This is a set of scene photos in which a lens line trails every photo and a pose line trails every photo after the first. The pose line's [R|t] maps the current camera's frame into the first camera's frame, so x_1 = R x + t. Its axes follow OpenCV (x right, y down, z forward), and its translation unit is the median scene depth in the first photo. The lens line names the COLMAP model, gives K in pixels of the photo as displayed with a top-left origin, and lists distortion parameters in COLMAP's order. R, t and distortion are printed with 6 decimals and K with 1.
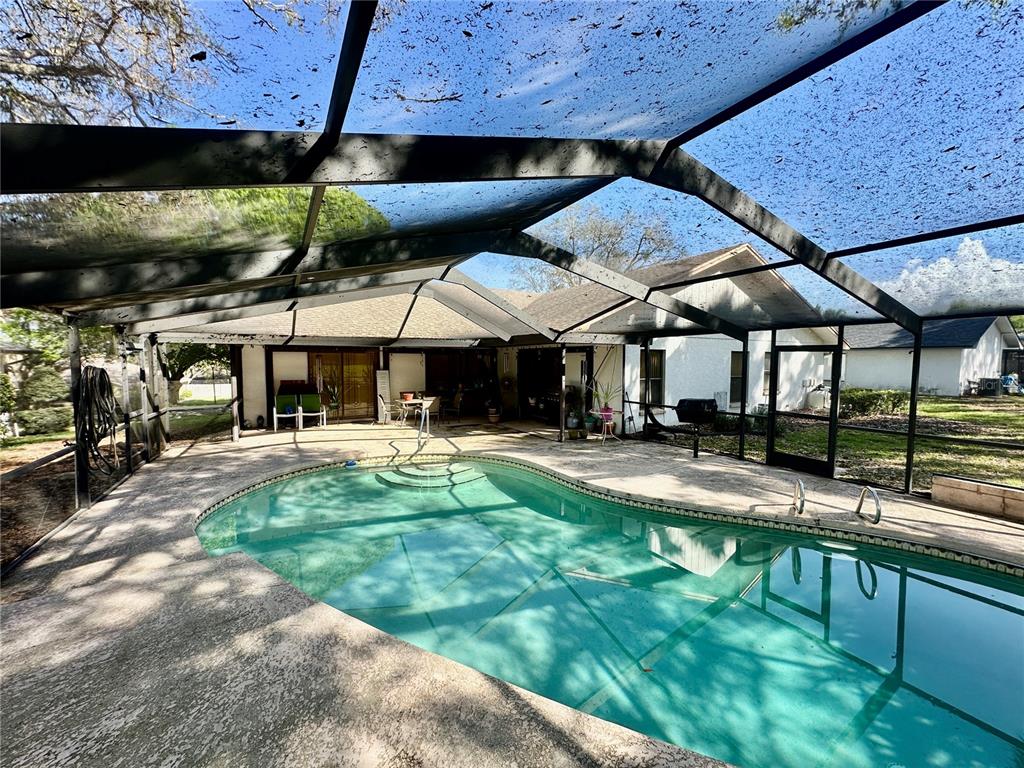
lens RADIAL K [[408.0, 0, 511.1], [0, 408.0, 382.6], [0, 0, 1]] dist [-0.007054, 0.001432]
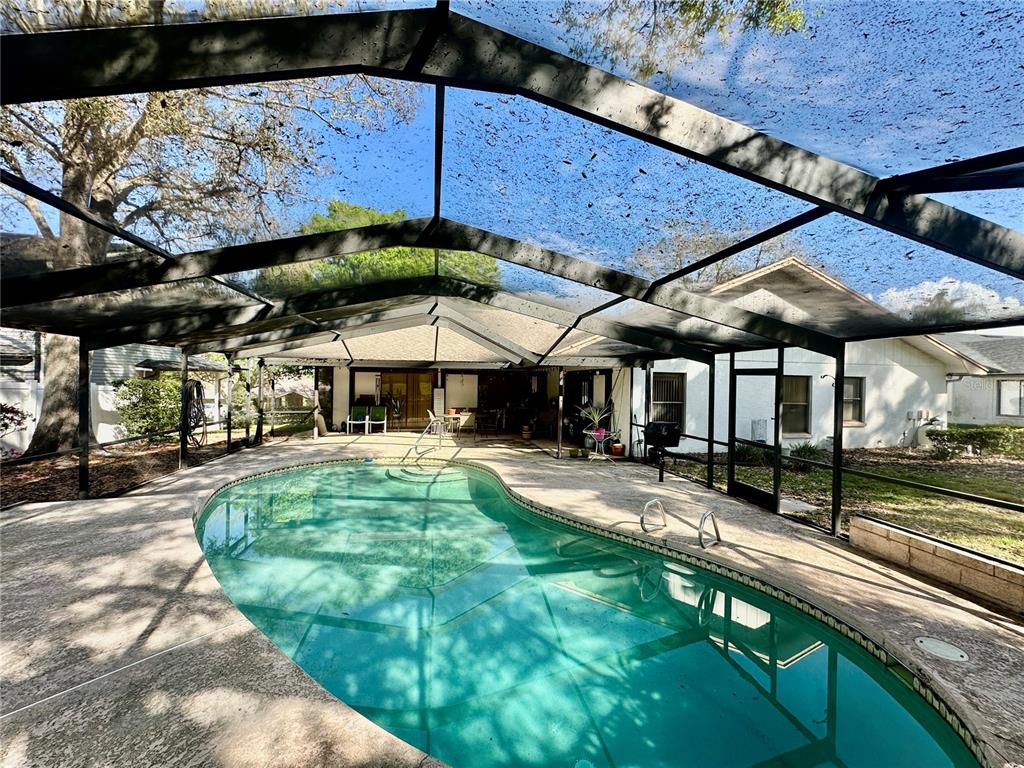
lens RADIAL K [[408.0, 0, 512.8], [0, 408.0, 382.3], [0, 0, 1]] dist [-0.007054, 0.001432]
pose [[0.945581, 0.015876, -0.325000, 0.595703], [-0.034006, 0.998161, -0.050179, 0.008230], [0.323606, 0.058500, 0.944382, -0.085614]]
